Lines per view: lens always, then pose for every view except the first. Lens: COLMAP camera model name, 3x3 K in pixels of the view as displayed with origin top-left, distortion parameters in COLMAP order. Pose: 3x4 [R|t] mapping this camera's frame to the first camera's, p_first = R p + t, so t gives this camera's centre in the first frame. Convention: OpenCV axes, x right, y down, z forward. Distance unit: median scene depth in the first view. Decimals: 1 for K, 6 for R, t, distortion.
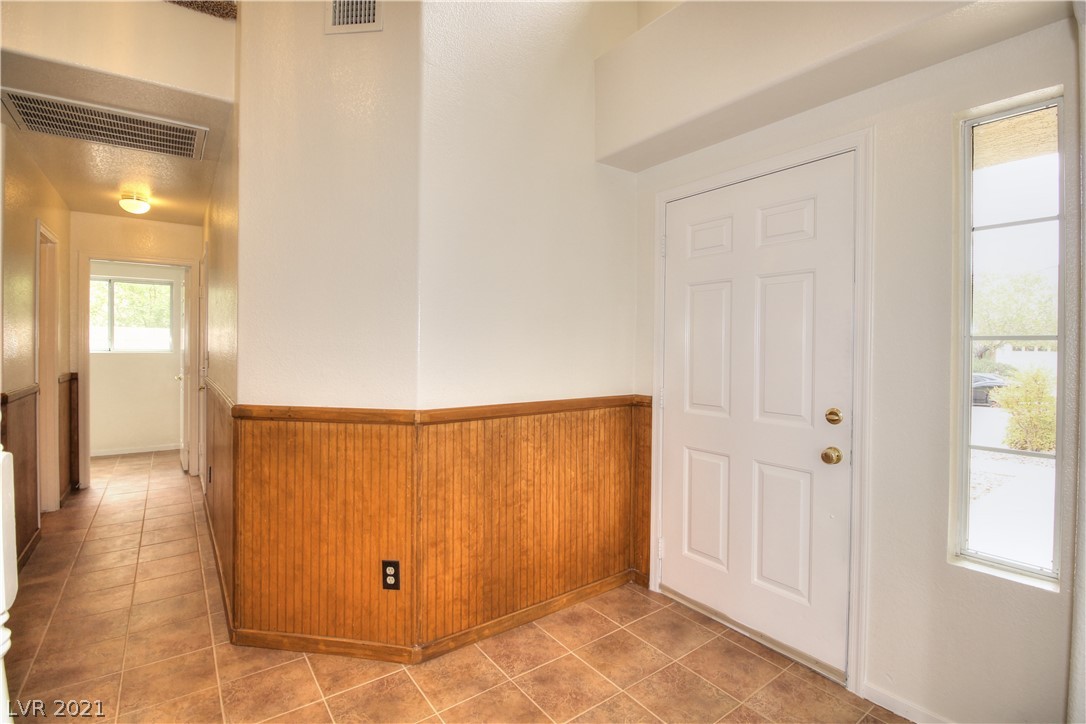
lens RADIAL K [[502.4, 0, 558.9], [0, 502.4, 345.1], [0, 0, 1]] dist [-0.011833, -0.005427]
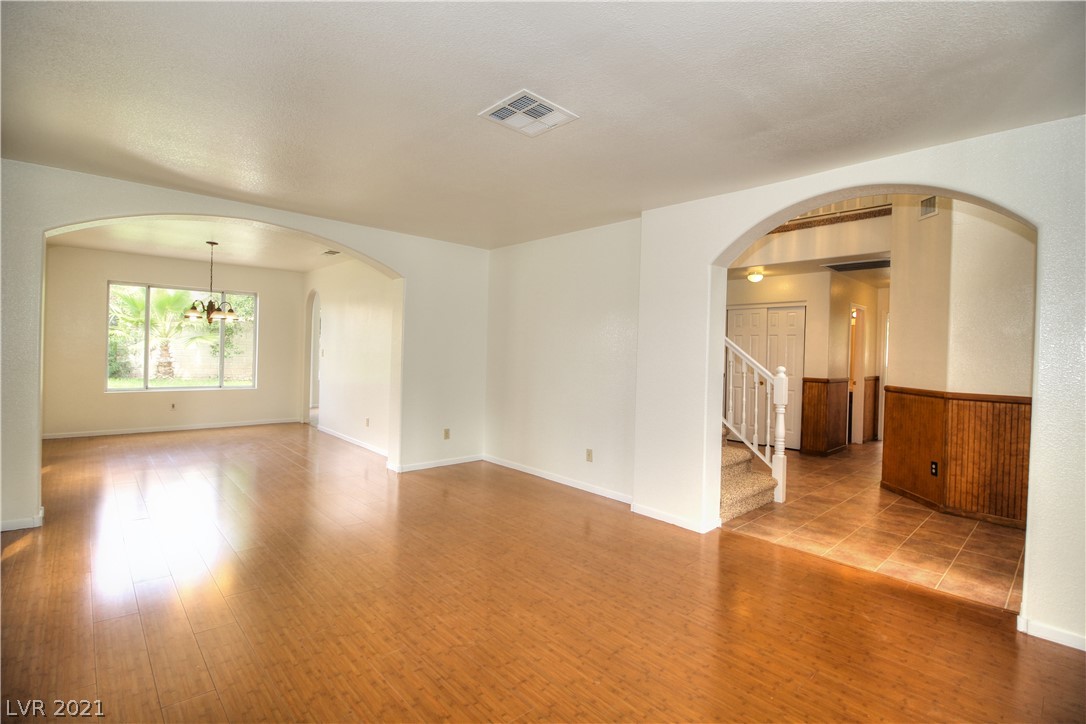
lens RADIAL K [[502.4, 0, 546.3], [0, 502.4, 364.2], [0, 0, 1]] dist [-0.011833, -0.005427]
pose [[0.084436, 0.018332, -0.996260, 1.568849], [-0.022688, 0.999607, 0.016471, 0.017095], [0.996171, 0.021212, 0.084819, -0.805172]]
